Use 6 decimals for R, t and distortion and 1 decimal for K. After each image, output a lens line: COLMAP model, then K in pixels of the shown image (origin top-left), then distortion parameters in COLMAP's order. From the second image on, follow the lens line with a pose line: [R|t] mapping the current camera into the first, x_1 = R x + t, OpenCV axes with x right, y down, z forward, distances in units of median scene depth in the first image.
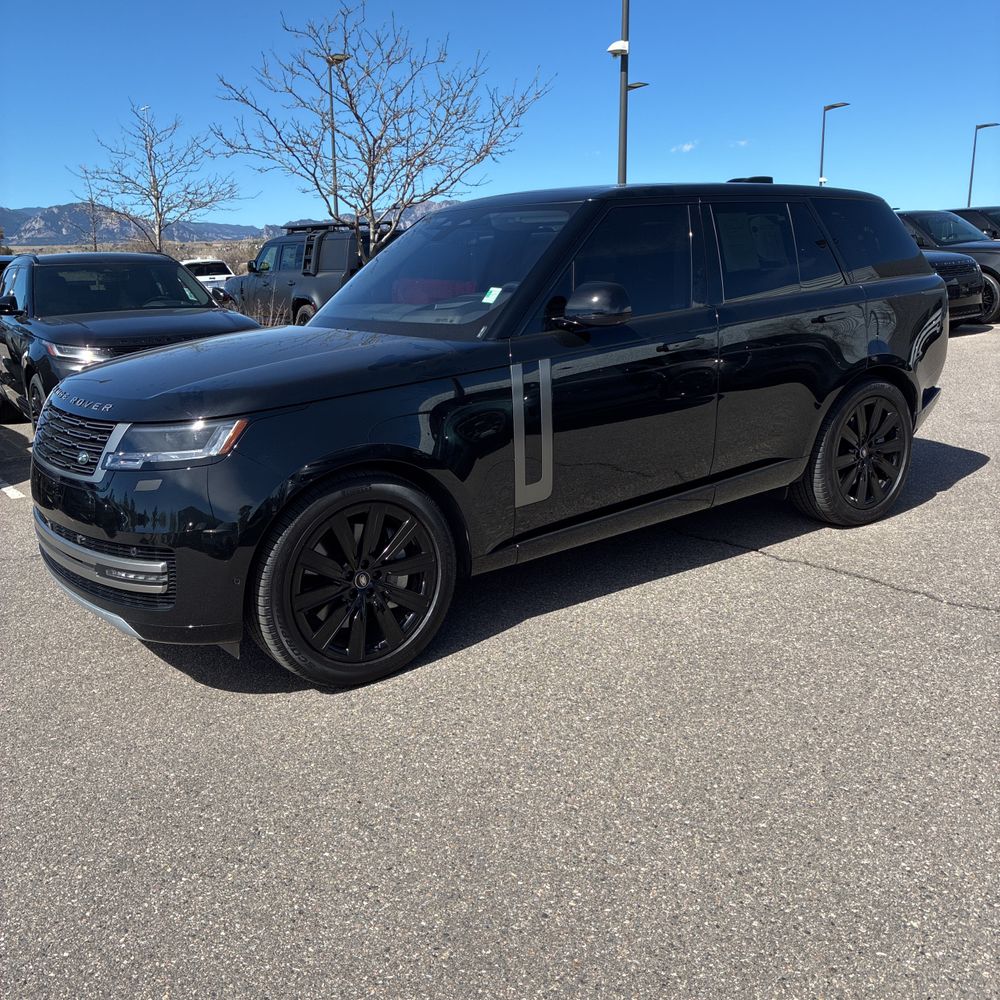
lens RADIAL K [[1019.1, 0, 485.9], [0, 1019.1, 502.1], [0, 0, 1]] dist [0.024815, -0.000330]
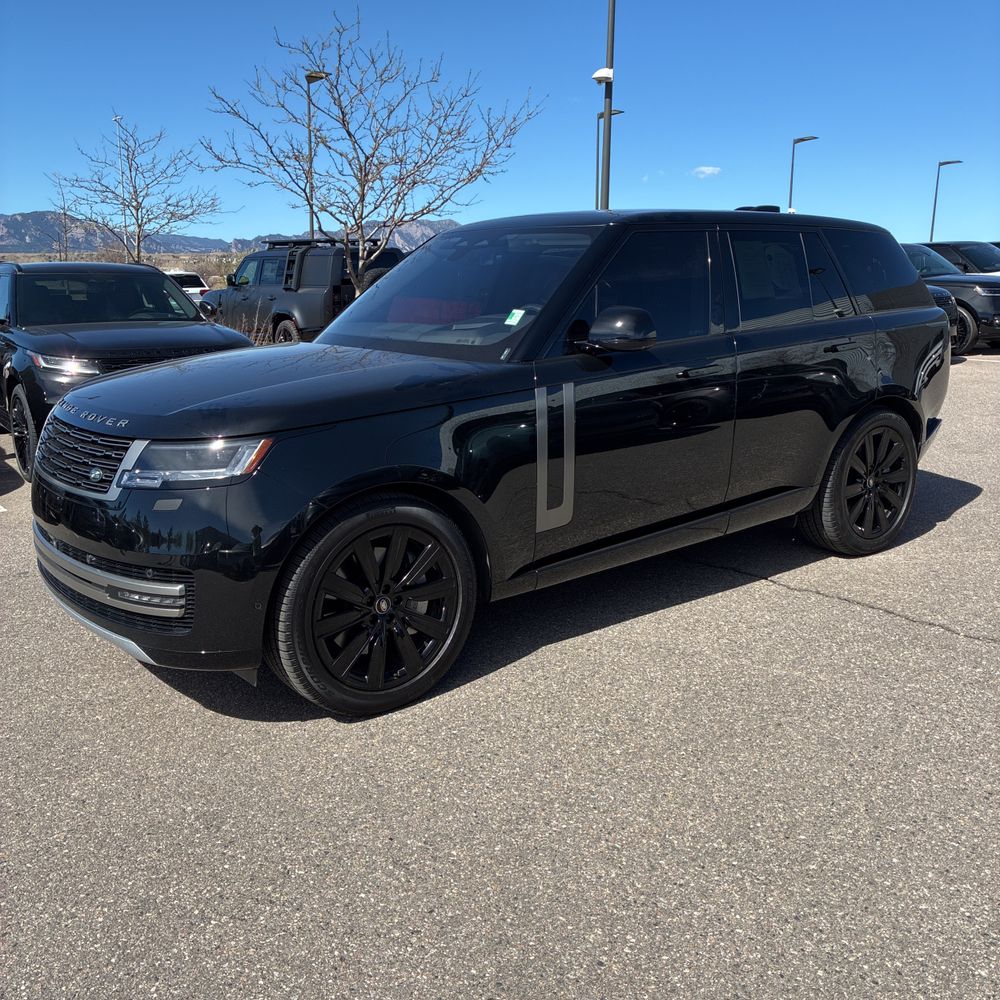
lens RADIAL K [[1019.7, 0, 491.9], [0, 1019.7, 496.4], [0, 0, 1]] dist [0.029374, -0.010457]
pose [[0.999035, 0.017882, 0.040128, -0.053207], [-0.016908, 0.999558, -0.024465, -0.004958], [-0.040548, 0.023763, 0.998895, 0.019299]]
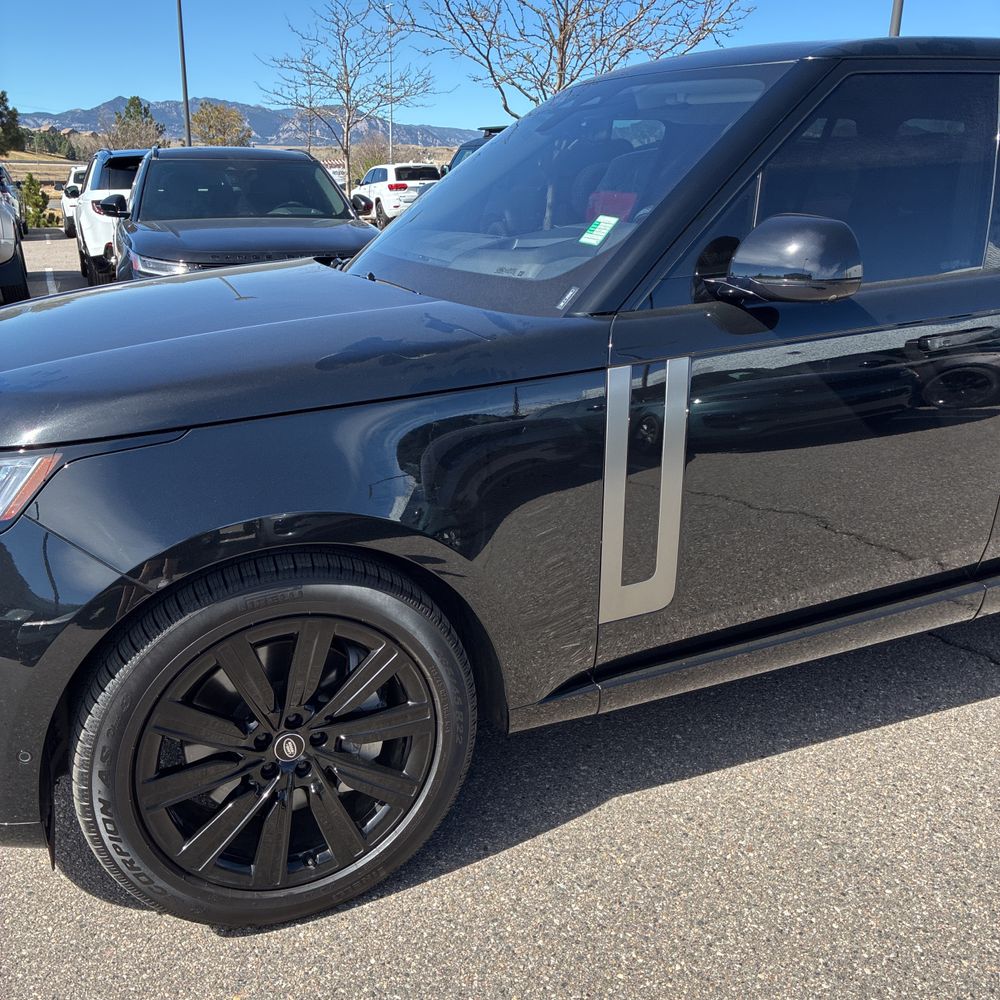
lens RADIAL K [[1019.7, 0, 491.9], [0, 1019.7, 496.4], [0, 0, 1]] dist [0.029374, -0.010457]
pose [[0.975575, 0.100085, -0.195542, 0.072646], [-0.085230, 0.992900, 0.082985, -0.102919], [0.202459, -0.064292, 0.977178, 0.448547]]
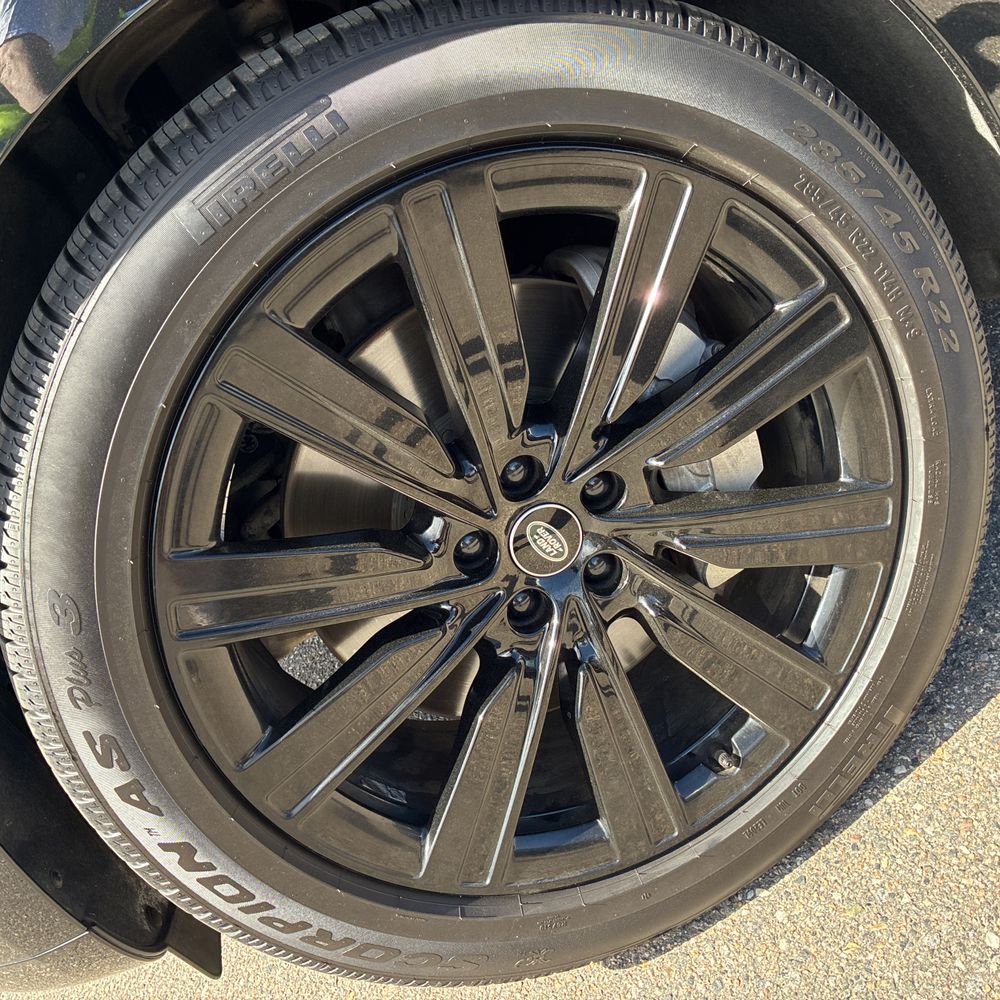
lens RADIAL K [[1019.7, 0, 491.9], [0, 1019.7, 496.4], [0, 0, 1]] dist [0.029374, -0.010457]
pose [[0.840995, -0.274688, -0.466127, -0.024153], [0.410281, 0.885404, 0.218470, 0.014234], [0.352700, -0.374975, 0.857319, 0.740819]]
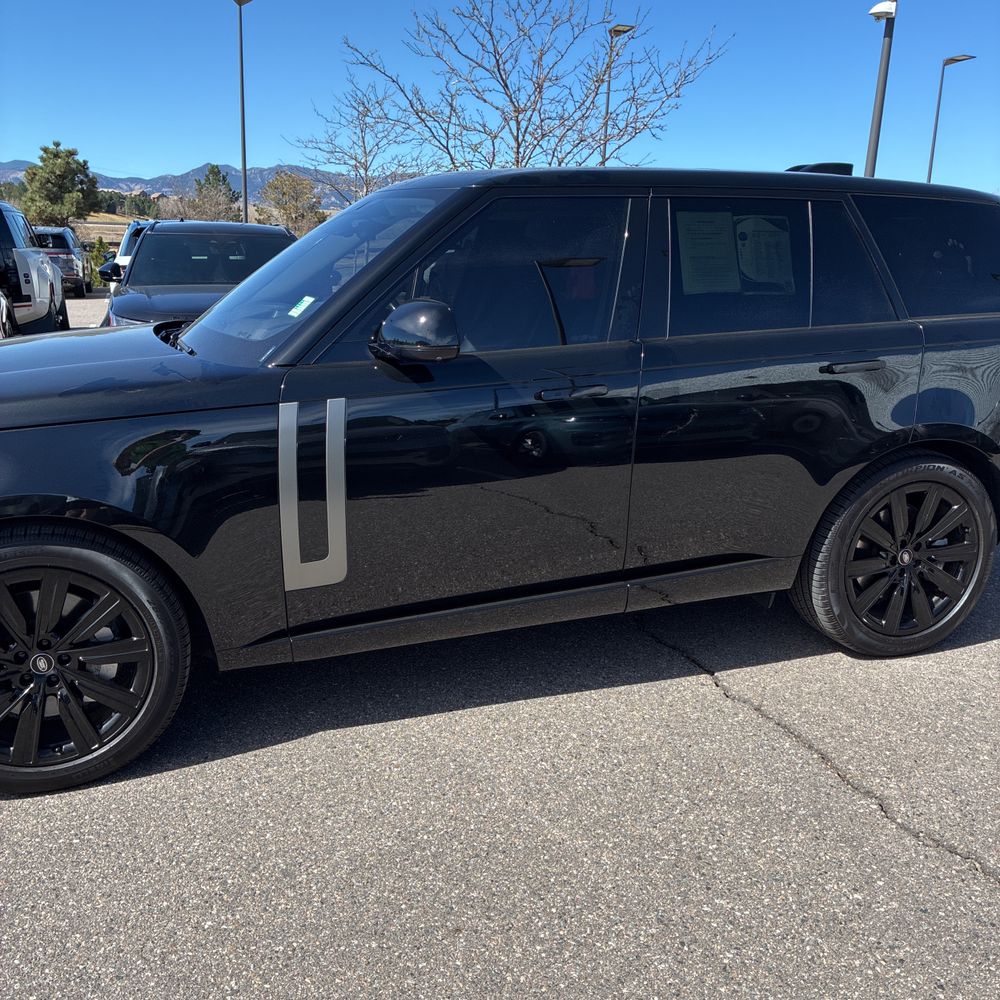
lens RADIAL K [[1019.1, 0, 485.9], [0, 1019.1, 502.1], [0, 0, 1]] dist [0.024815, -0.000330]
pose [[0.956364, 0.120611, -0.266123, 0.360154], [-0.115212, 0.992693, 0.035866, -0.102776], [0.268505, -0.003640, 0.963272, 0.309606]]
